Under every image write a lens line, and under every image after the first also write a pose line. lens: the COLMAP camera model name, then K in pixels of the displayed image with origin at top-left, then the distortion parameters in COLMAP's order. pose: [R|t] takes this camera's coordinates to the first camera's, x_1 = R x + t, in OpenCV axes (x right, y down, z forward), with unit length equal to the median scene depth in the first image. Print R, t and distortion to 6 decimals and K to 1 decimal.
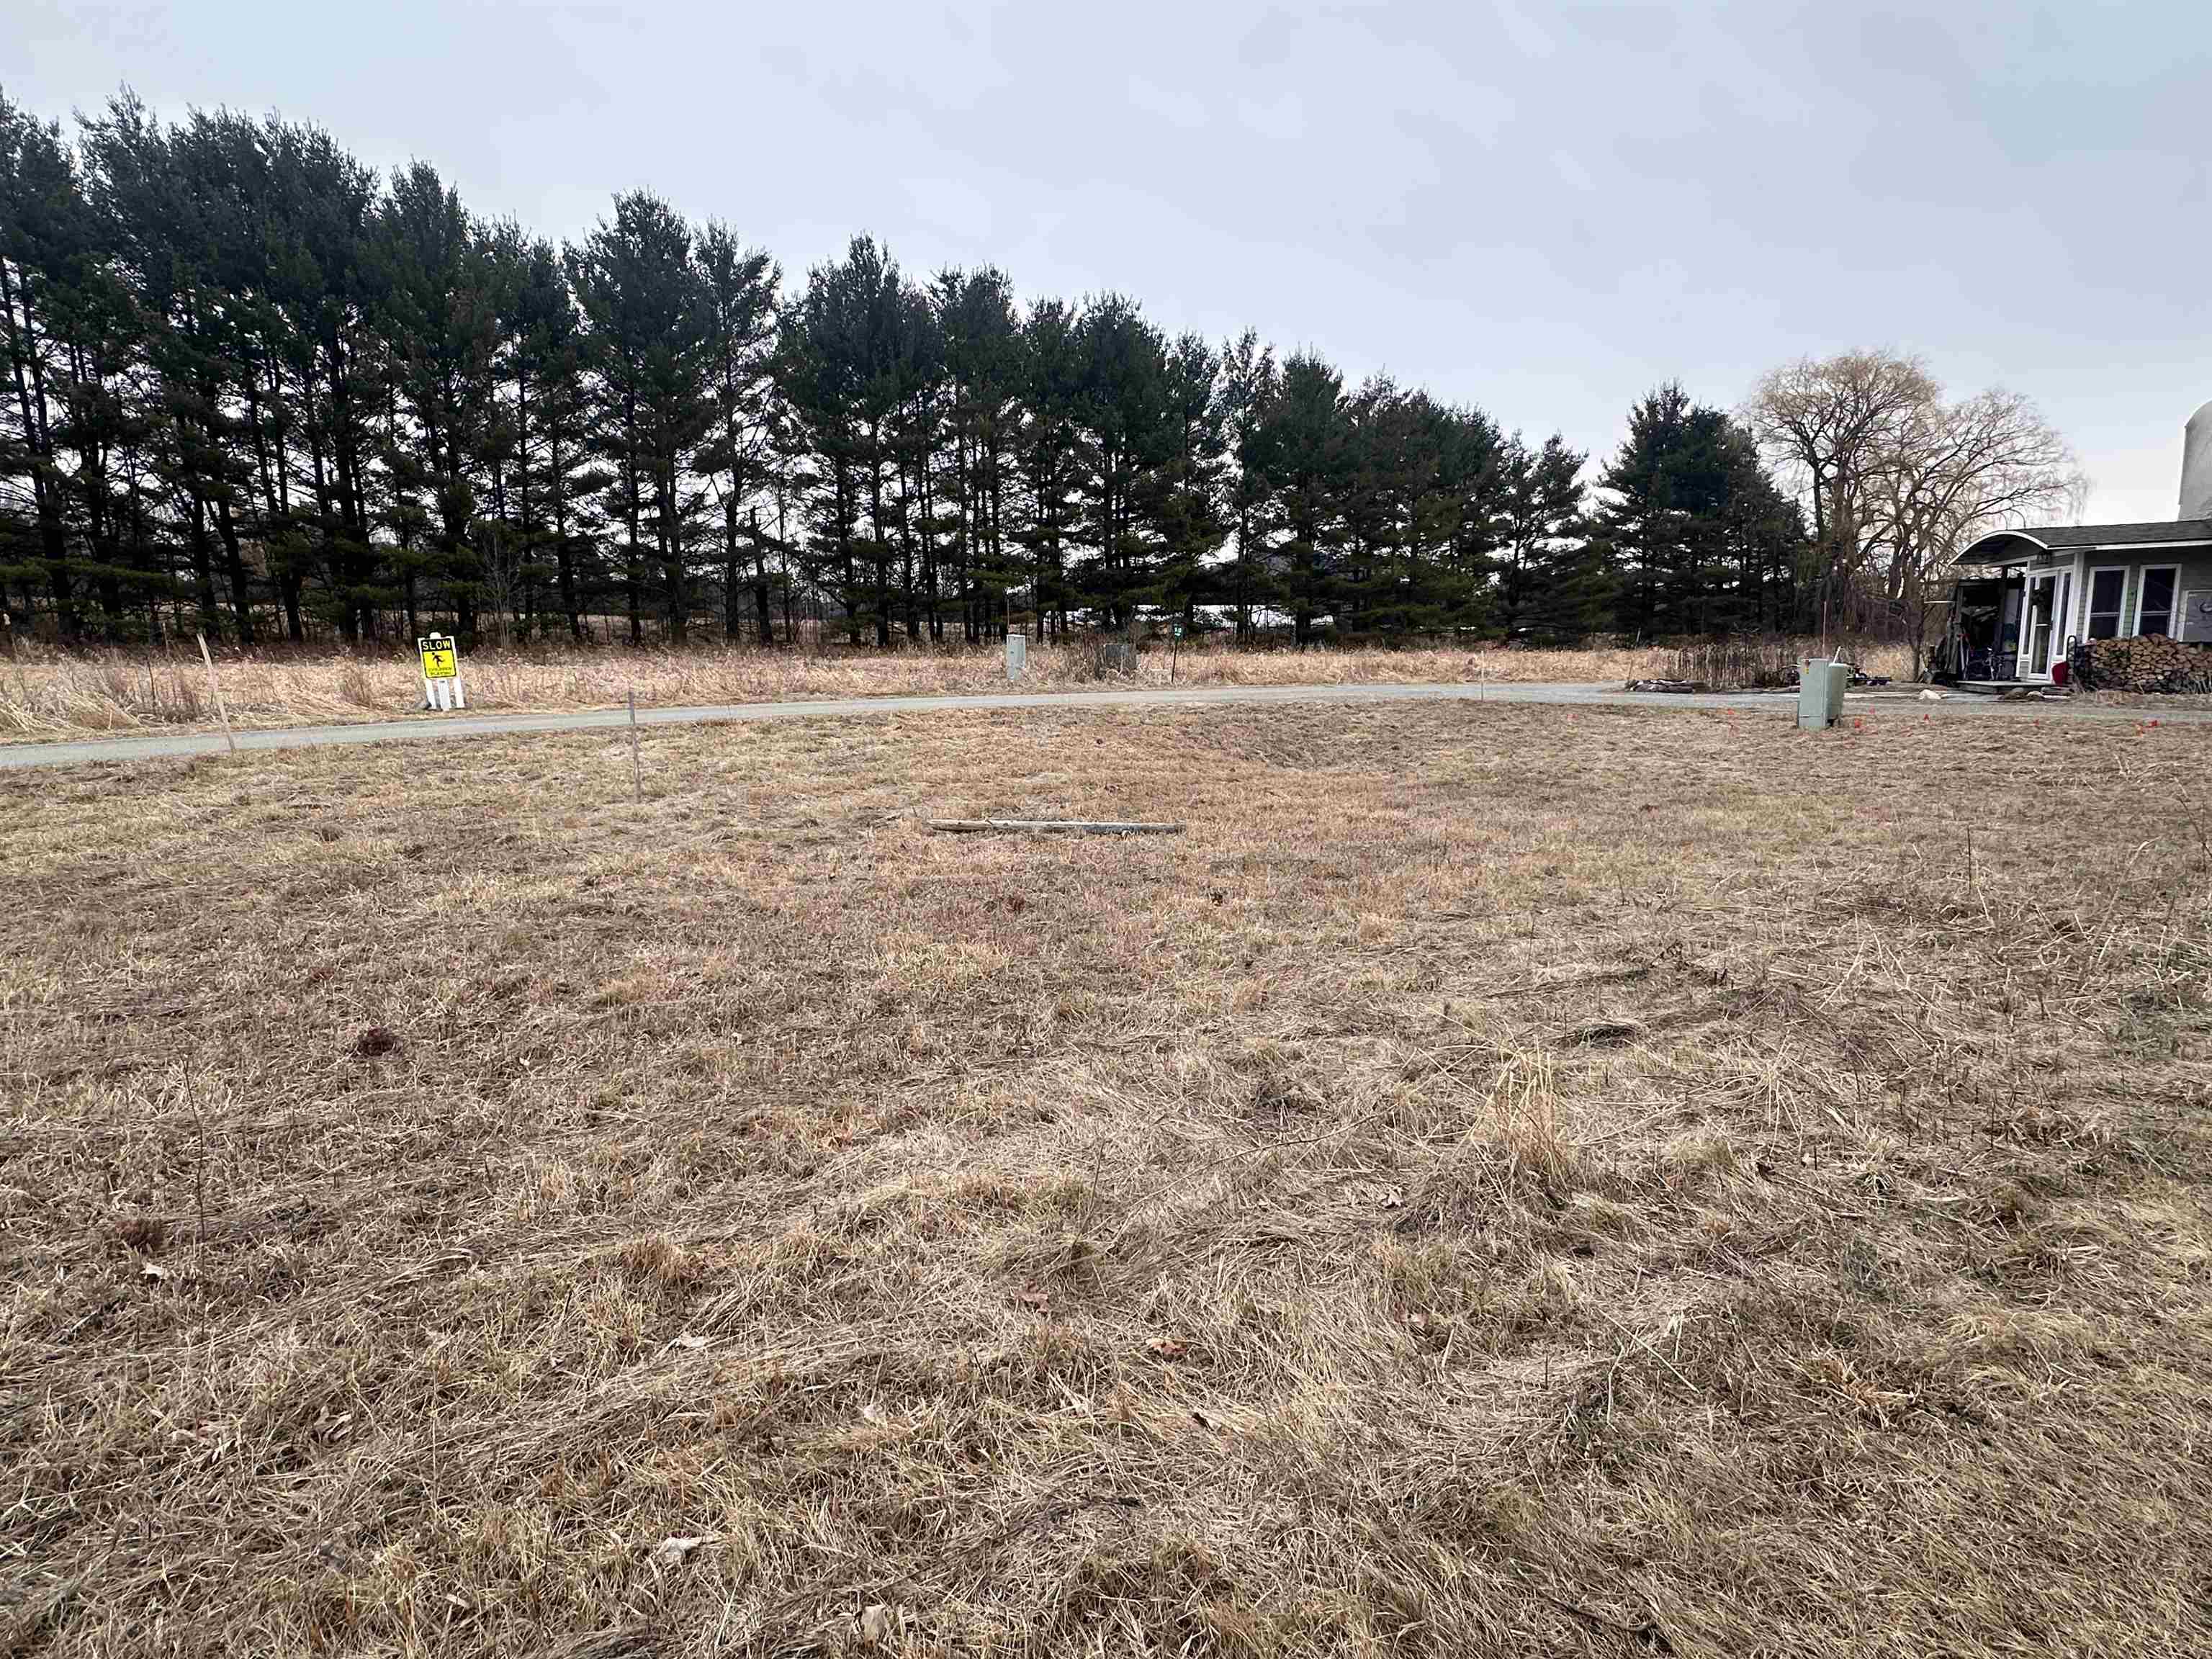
lens RADIAL K [[1127.6, 0, 1098.5], [0, 1127.6, 830.7], [0, 0, 1]] dist [-0.002328, 0.000317]
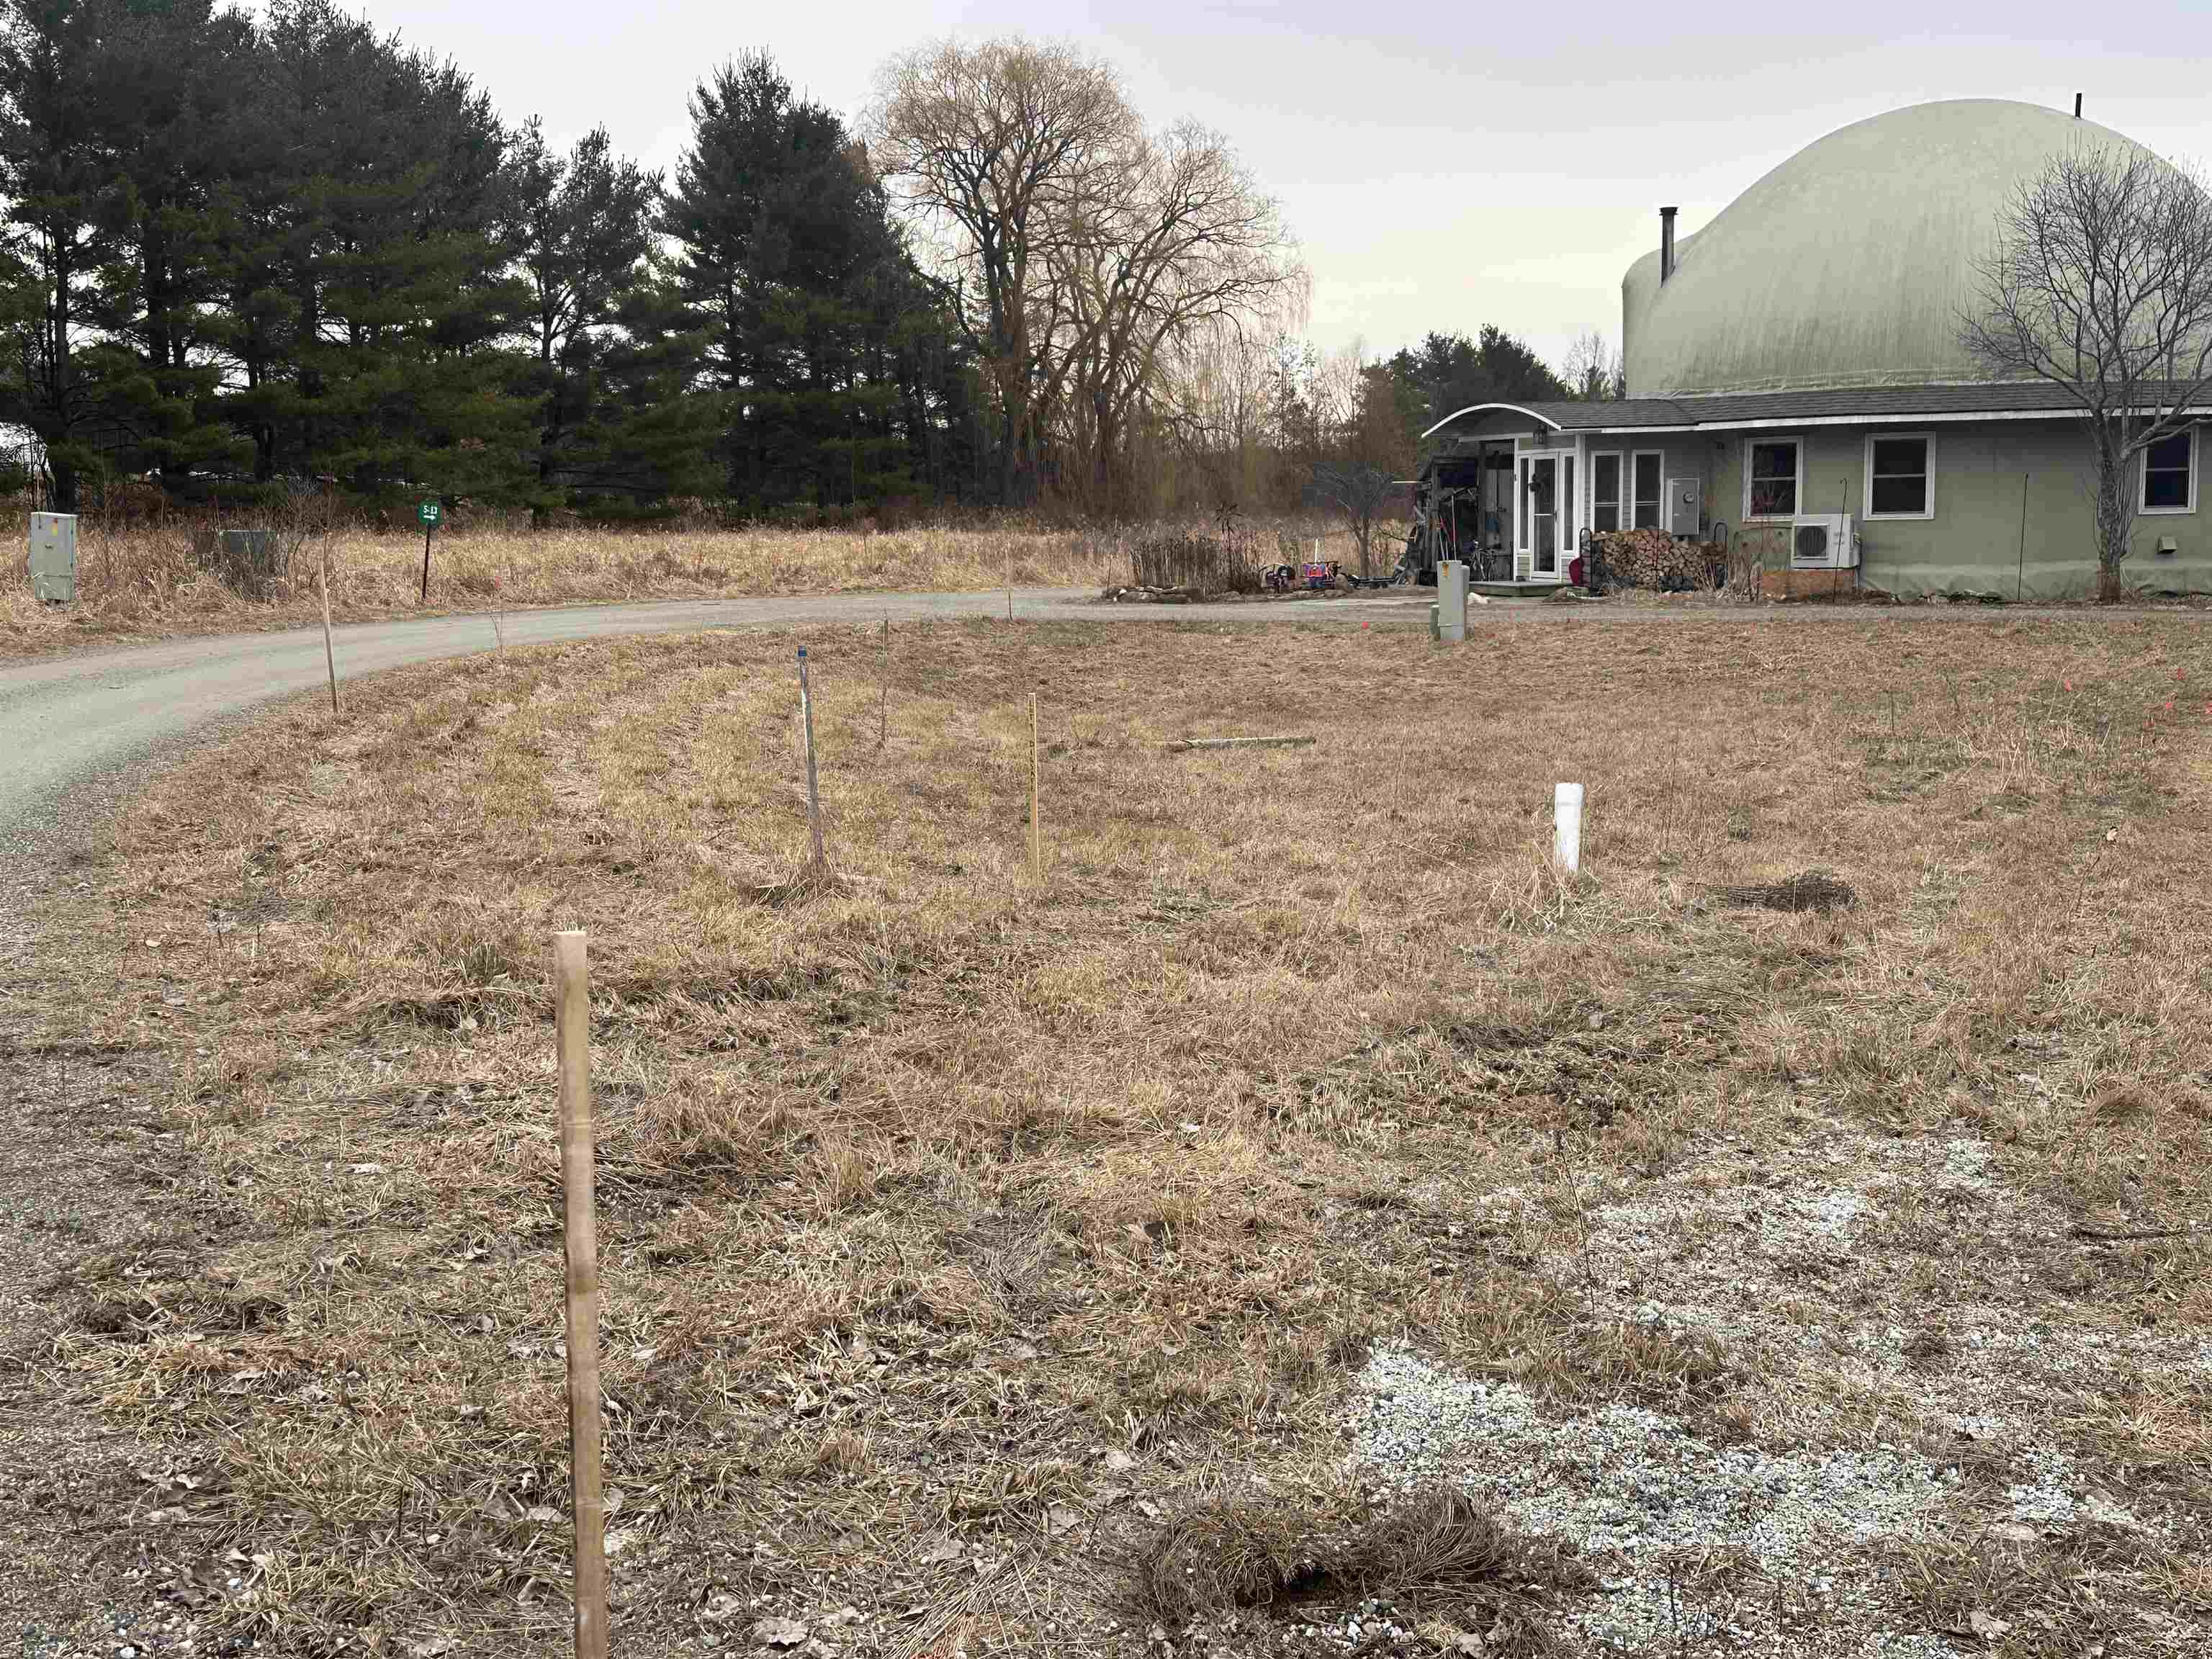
lens RADIAL K [[2422.3, 0, 1106.0], [0, 2422.3, 829.5], [0, 0, 1]] dist [0.169360, -0.359388]
pose [[0.789881, -0.074634, 0.608701, -0.146200], [0.094870, 0.995489, -0.001049, 0.006534], [-0.605877, 0.058576, 0.793399, -0.065153]]
